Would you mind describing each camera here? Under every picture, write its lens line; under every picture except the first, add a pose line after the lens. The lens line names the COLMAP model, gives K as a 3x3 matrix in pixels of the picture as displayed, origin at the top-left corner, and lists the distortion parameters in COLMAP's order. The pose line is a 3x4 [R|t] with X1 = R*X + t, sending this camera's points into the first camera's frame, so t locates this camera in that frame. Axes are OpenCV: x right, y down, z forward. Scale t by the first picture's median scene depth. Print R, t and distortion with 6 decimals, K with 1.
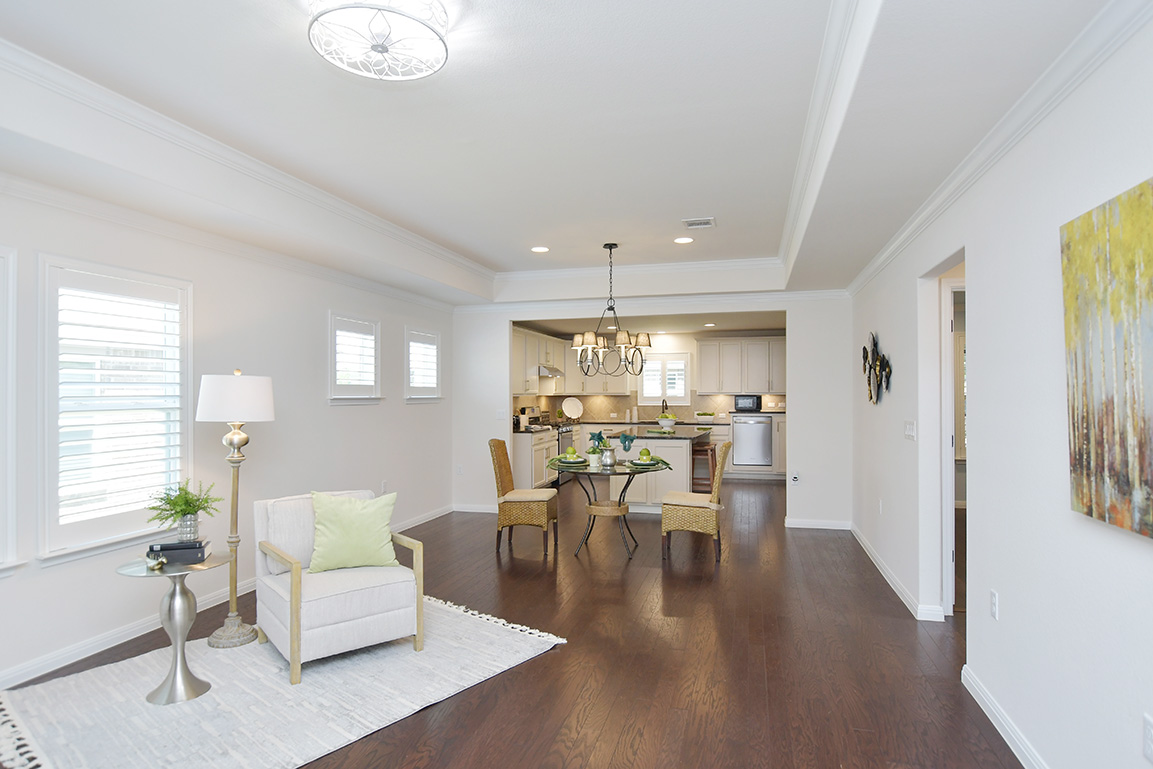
lens RADIAL K [[654.4, 0, 575.2], [0, 654.4, 382.9], [0, 0, 1]] dist [-0.002634, 0.005679]
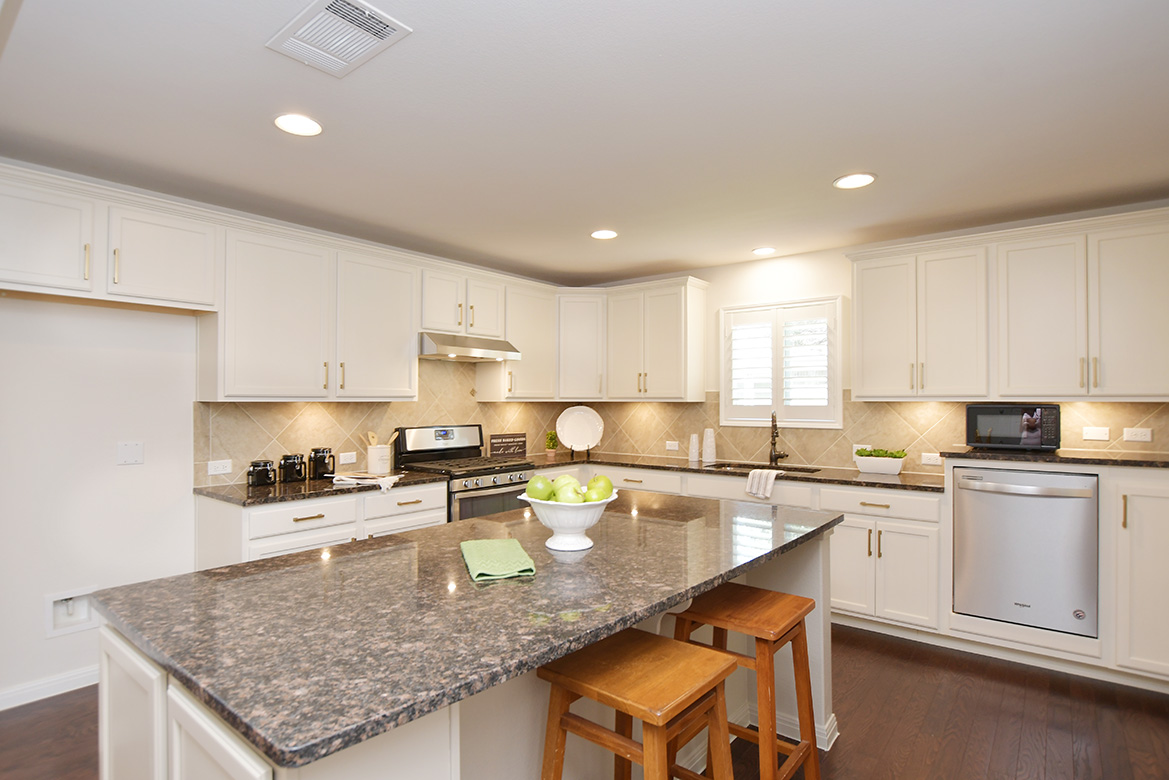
lens RADIAL K [[598.7, 0, 578.1], [0, 598.7, 390.9], [0, 0, 1]] dist [-0.029901, 0.004447]
pose [[0.912591, -0.001517, -0.408871, 0.346282], [0.000952, 0.999998, -0.001587, 0.023154], [0.408873, 0.001059, 0.912591, 1.182743]]
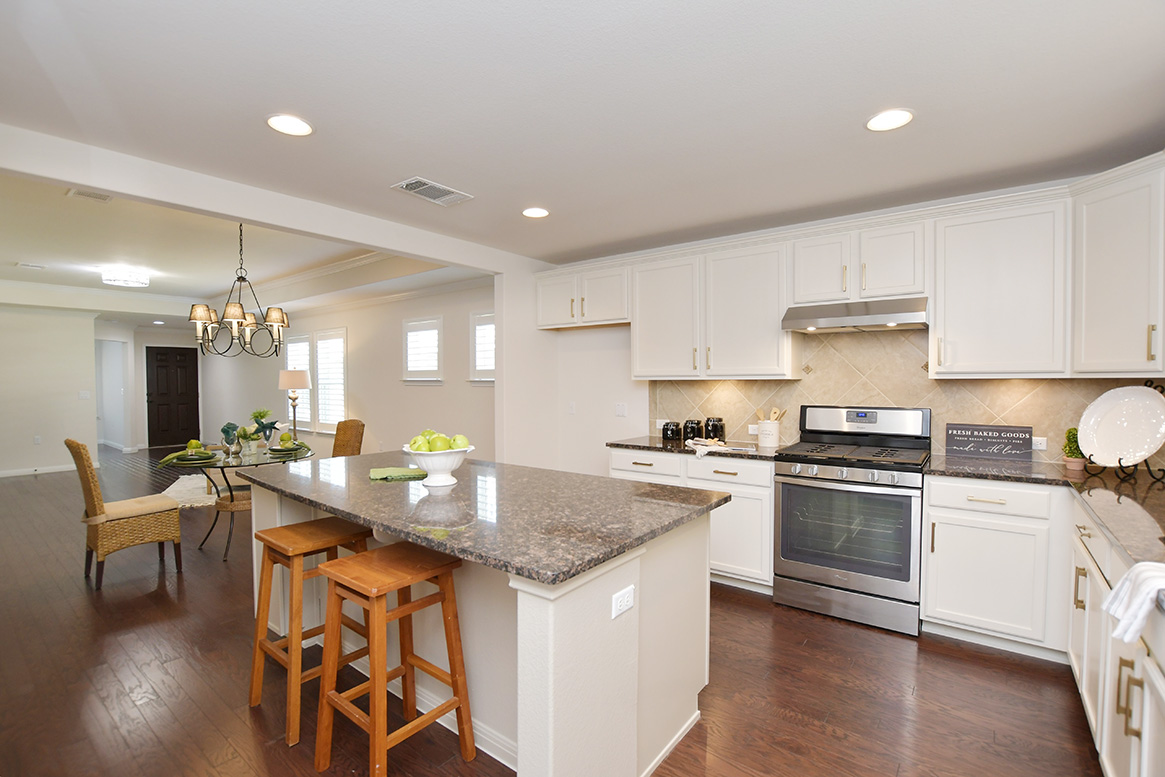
lens RADIAL K [[521.1, 0, 572.0], [0, 521.1, 390.9], [0, 0, 1]] dist [-0.029423, -0.000569]
pose [[-0.383886, 0.023168, -0.923090, 0.533507], [0.018422, 0.999678, 0.017429, 0.032479], [0.923197, -0.010314, -0.384189, 1.725392]]
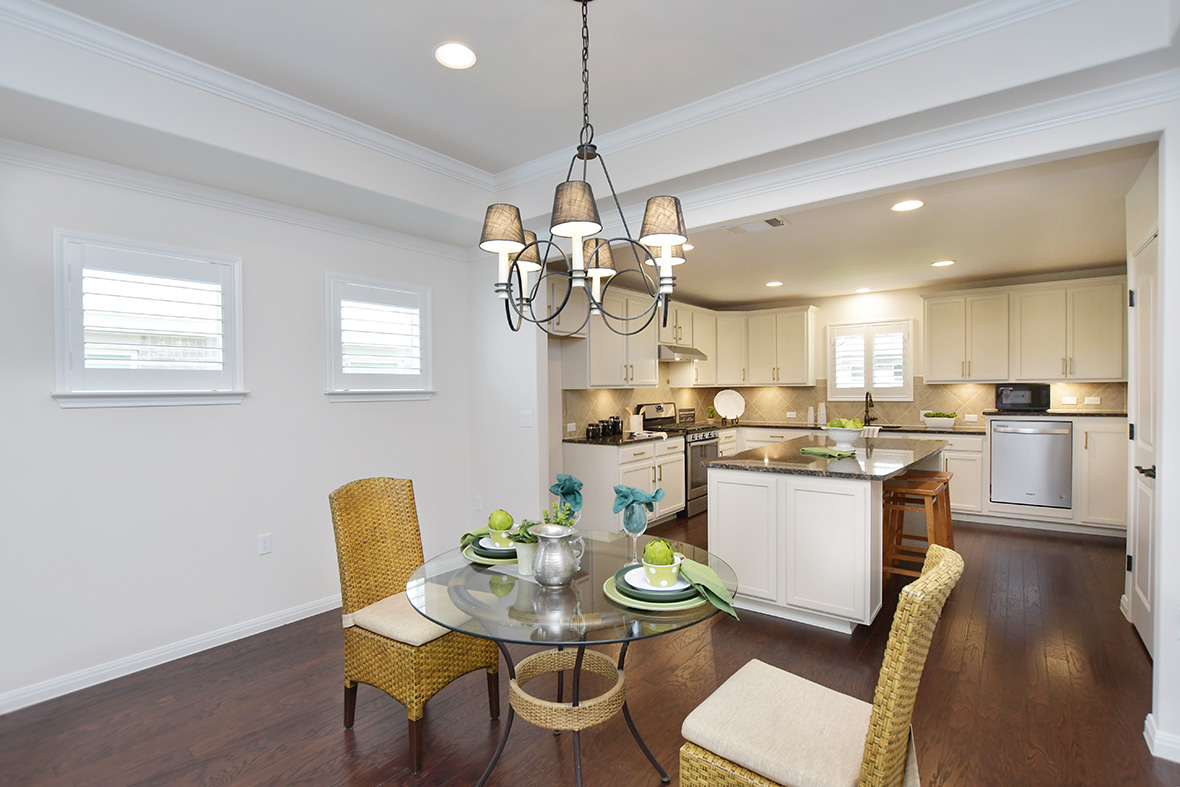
lens RADIAL K [[559.7, 0, 580.5], [0, 559.7, 396.6], [0, 0, 1]] dist [-0.030637, 0.002804]
pose [[0.915750, -0.001651, -0.401745, 0.185585], [0.014646, 0.999464, 0.029277, 0.017929], [0.401482, -0.032694, 0.915283, 0.726322]]
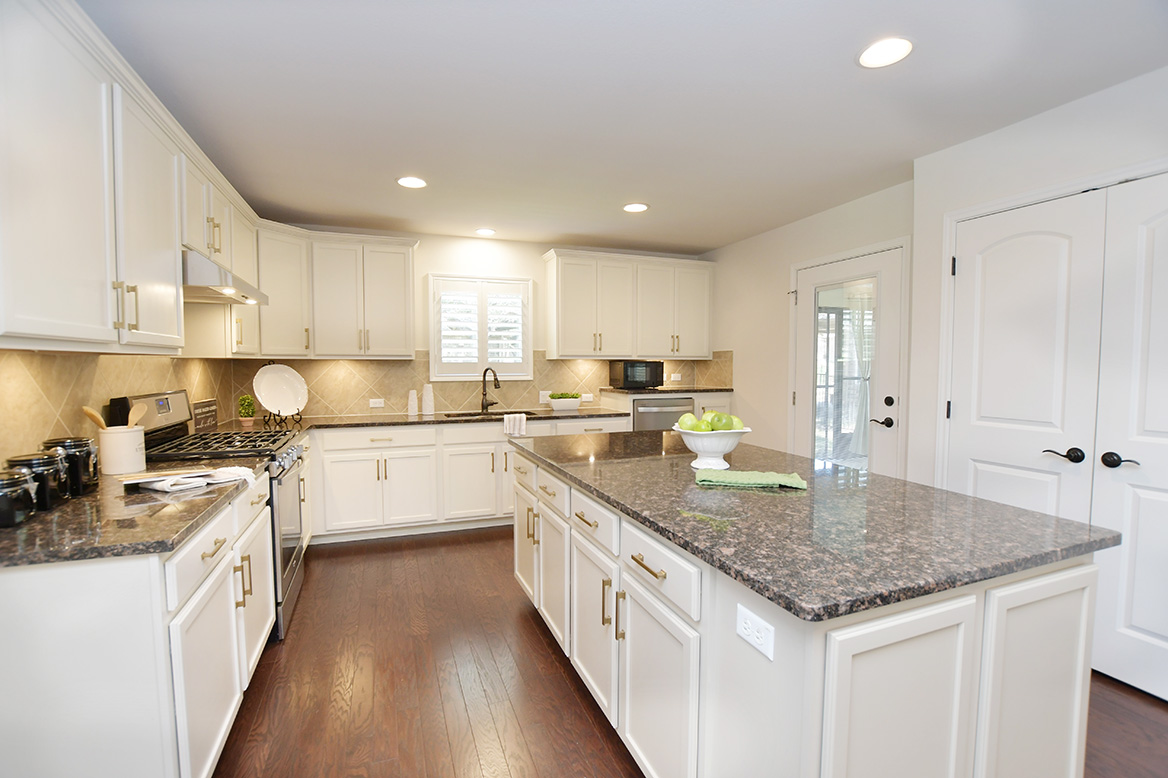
lens RADIAL K [[522.4, 0, 575.4], [0, 522.4, 390.2], [0, 0, 1]] dist [-0.029423, -0.000569]
pose [[0.814755, -0.025003, 0.579266, -0.082037], [-0.011441, 0.998182, 0.059177, 0.033749], [-0.579692, -0.054842, 0.812988, 1.241921]]
